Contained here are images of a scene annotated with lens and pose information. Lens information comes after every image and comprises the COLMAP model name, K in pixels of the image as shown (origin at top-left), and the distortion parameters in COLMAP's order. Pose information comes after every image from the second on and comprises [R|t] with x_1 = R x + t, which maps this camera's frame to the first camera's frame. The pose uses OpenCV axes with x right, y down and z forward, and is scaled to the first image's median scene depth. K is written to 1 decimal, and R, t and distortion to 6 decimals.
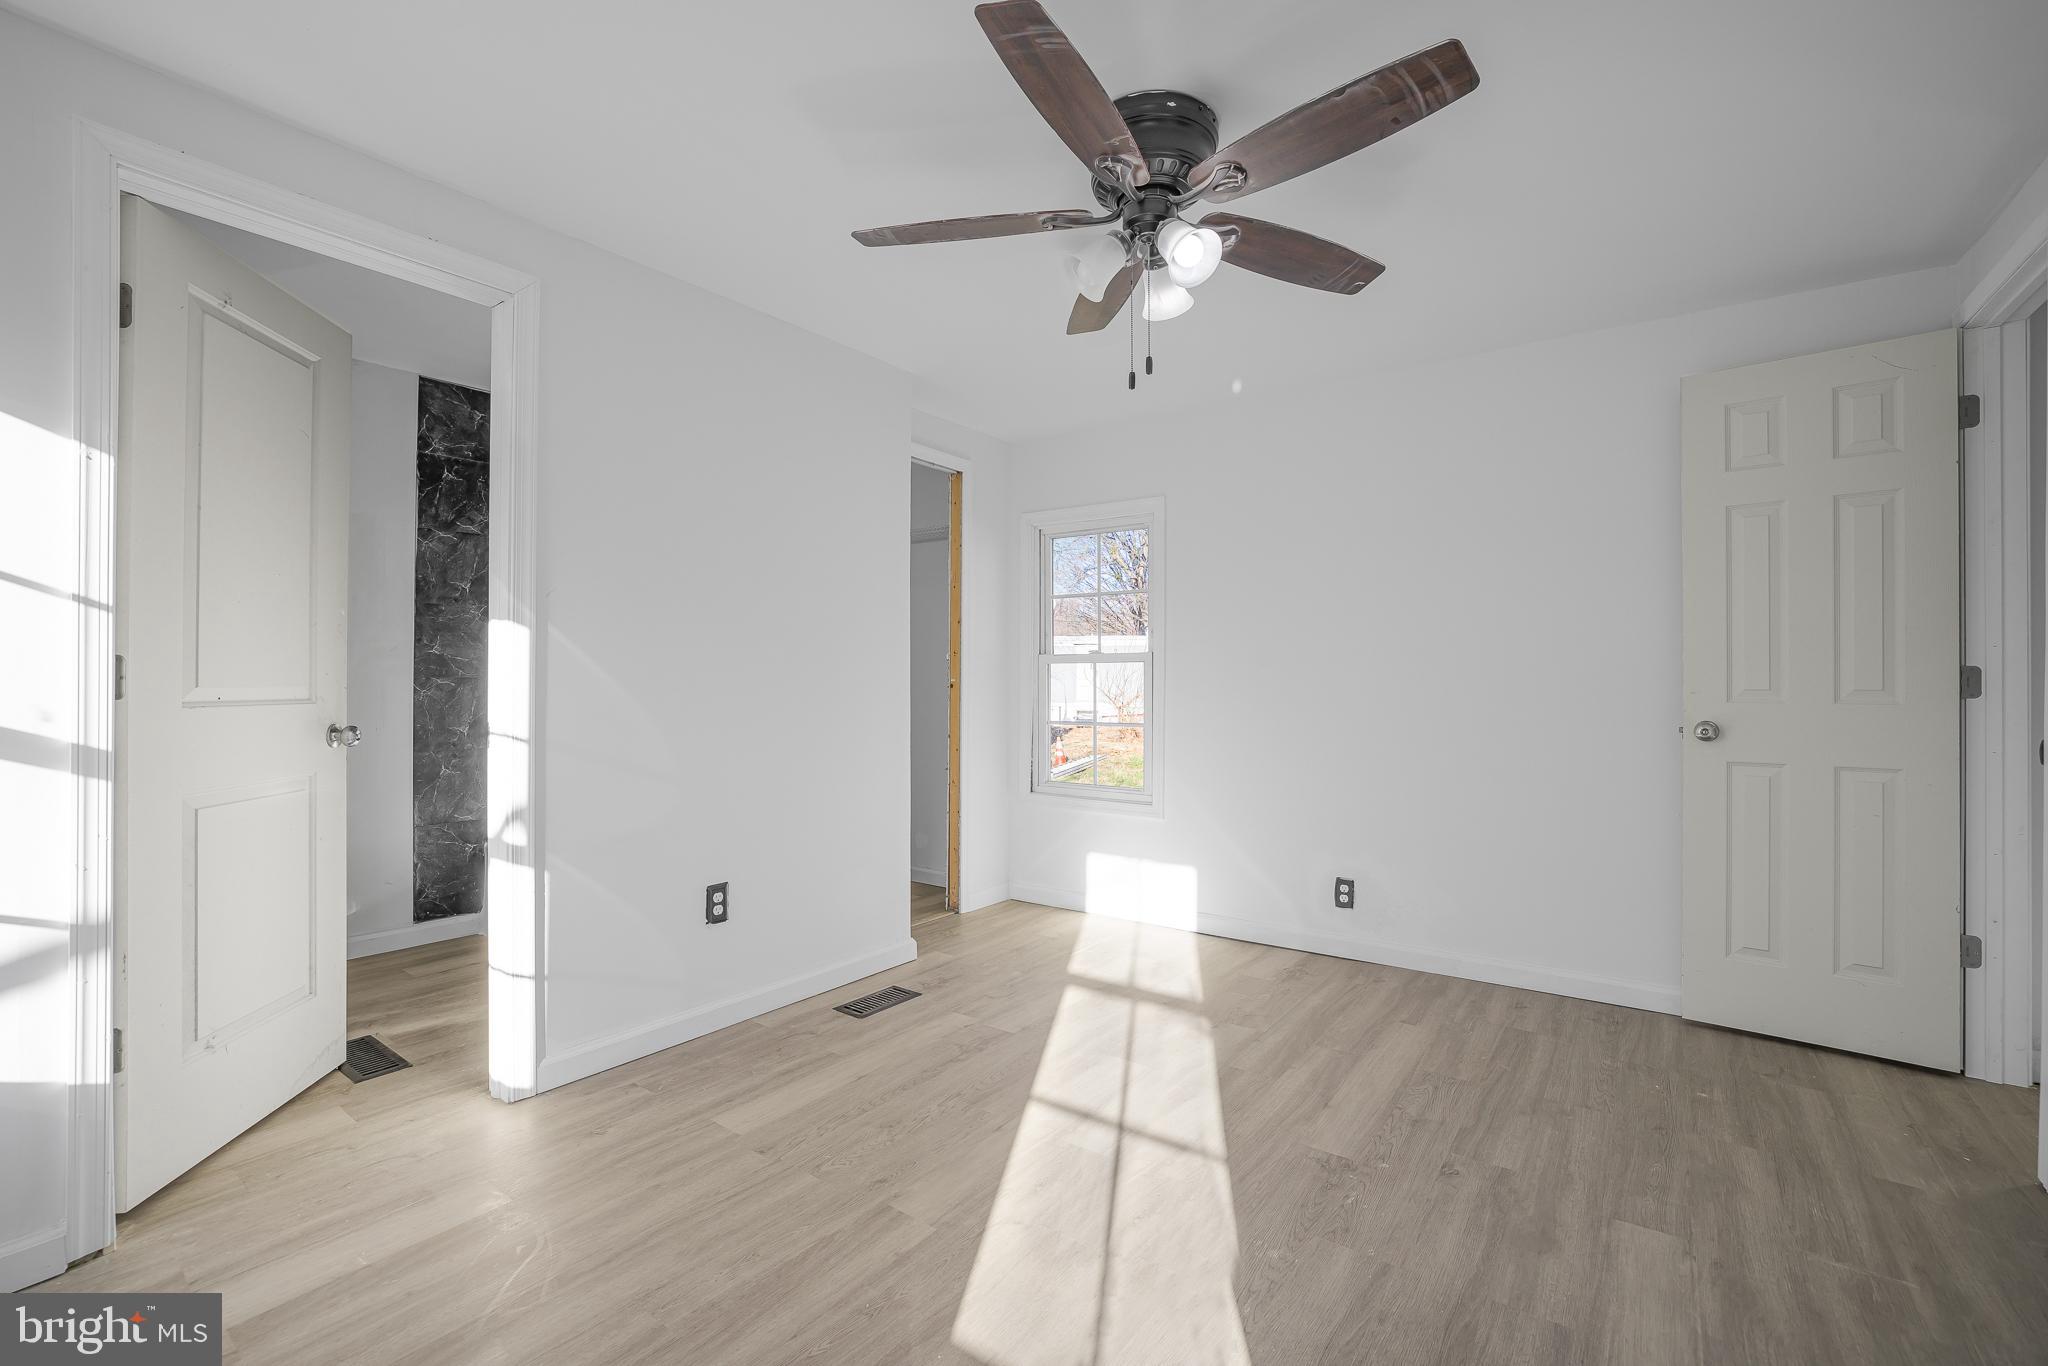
lens RADIAL K [[899.9, 0, 1019.6], [0, 899.9, 673.3], [0, 0, 1]] dist [-0.051047, 0.021836]
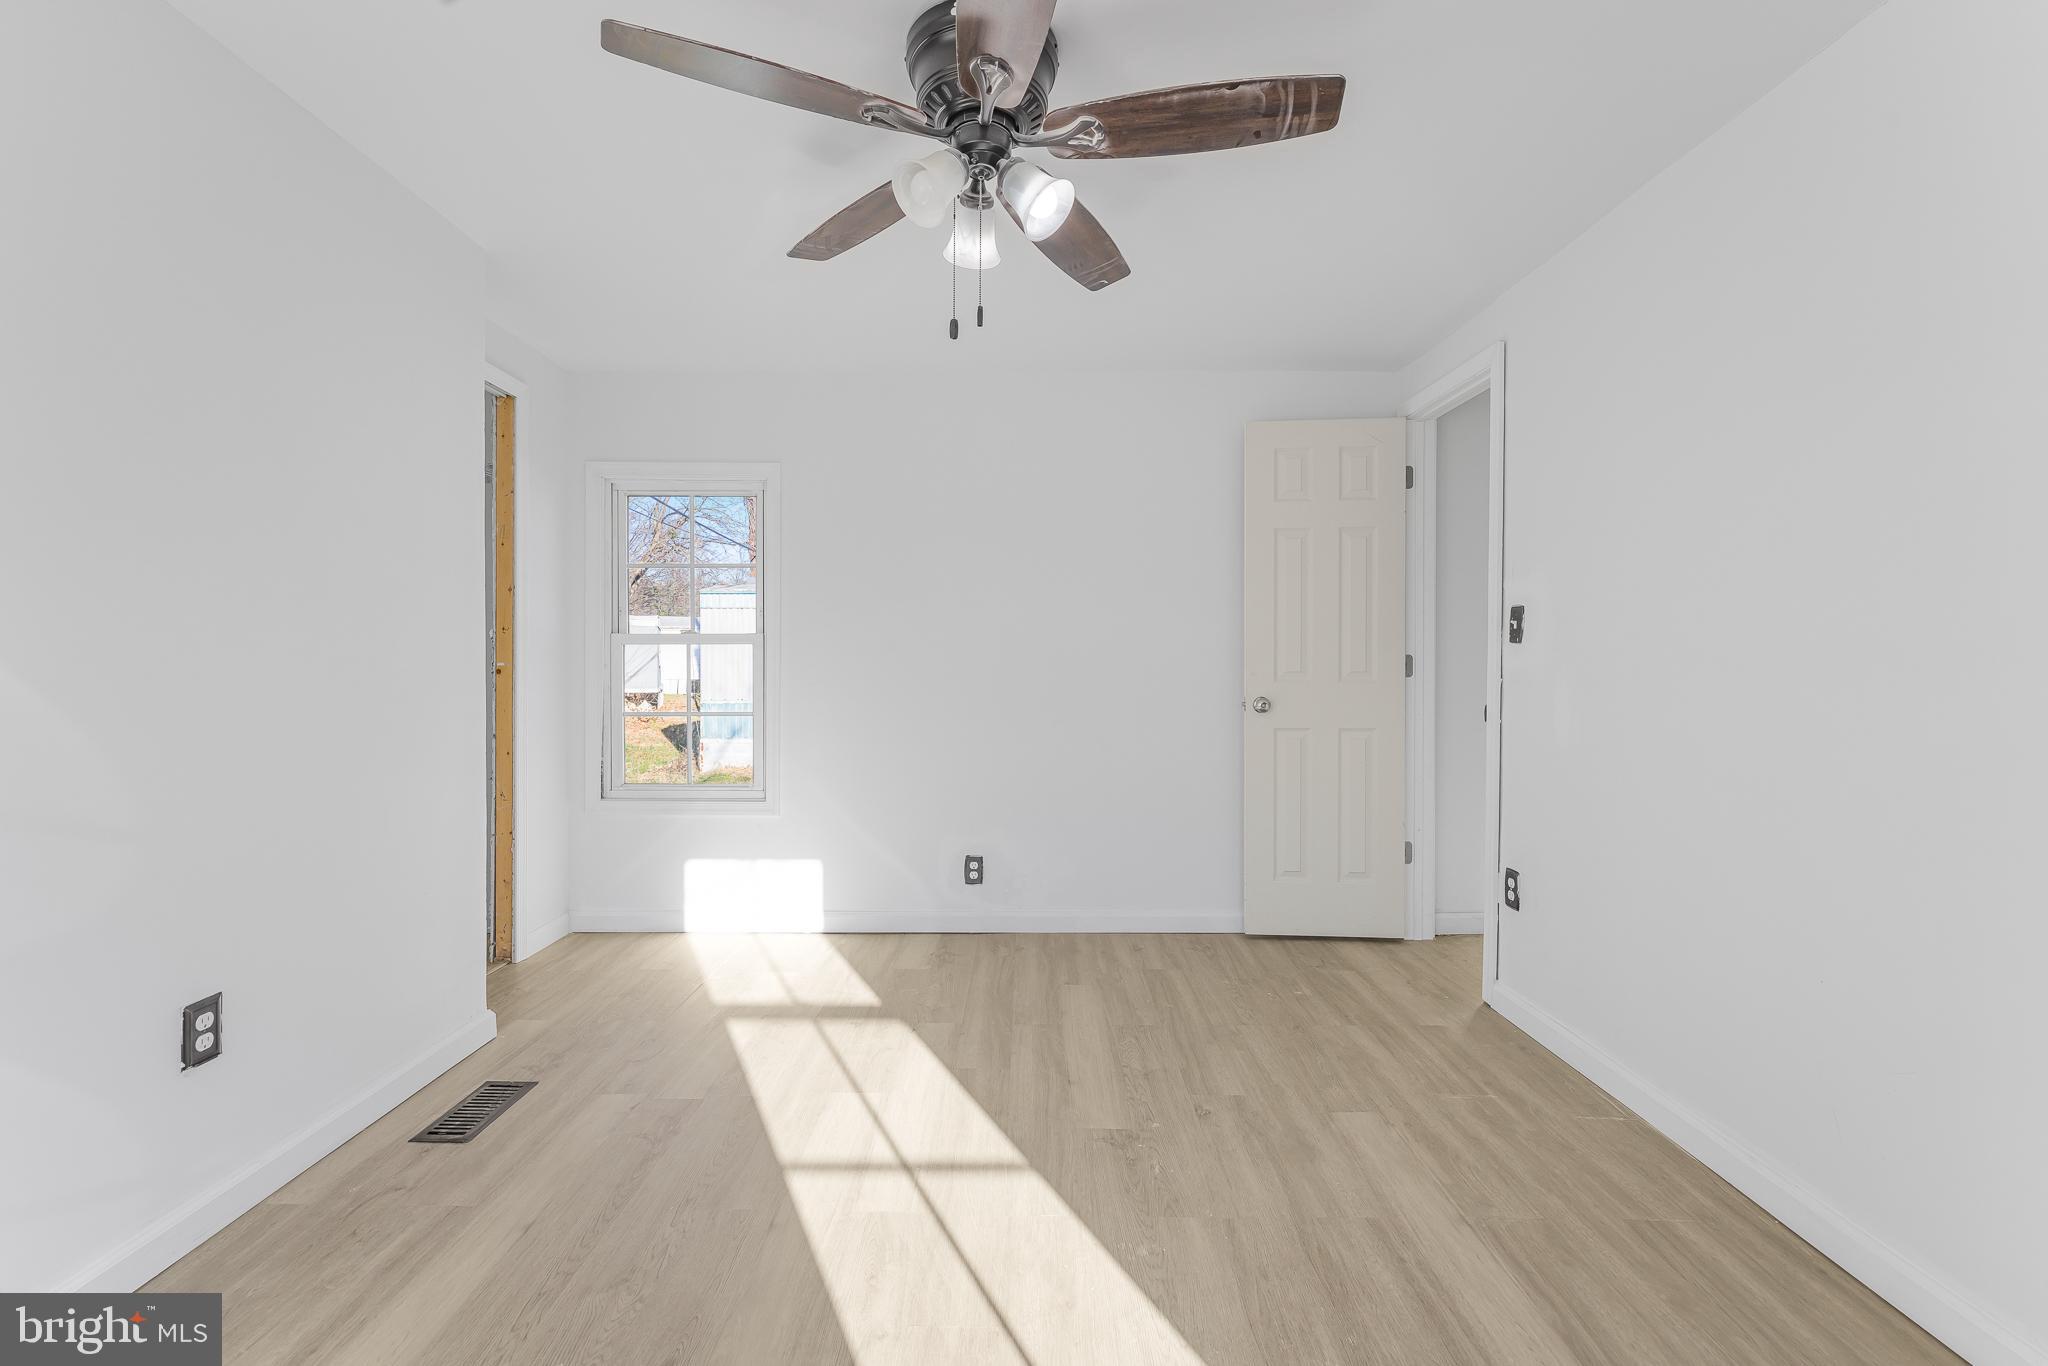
lens RADIAL K [[879.0, 0, 1019.3], [0, 879.0, 664.5], [0, 0, 1]] dist [0.001556, 0.000315]
pose [[0.803582, -0.001030, 0.595193, -0.250995], [-0.004947, 0.999952, 0.008409, -0.001054], [-0.595174, -0.009702, 0.803538, 0.187514]]
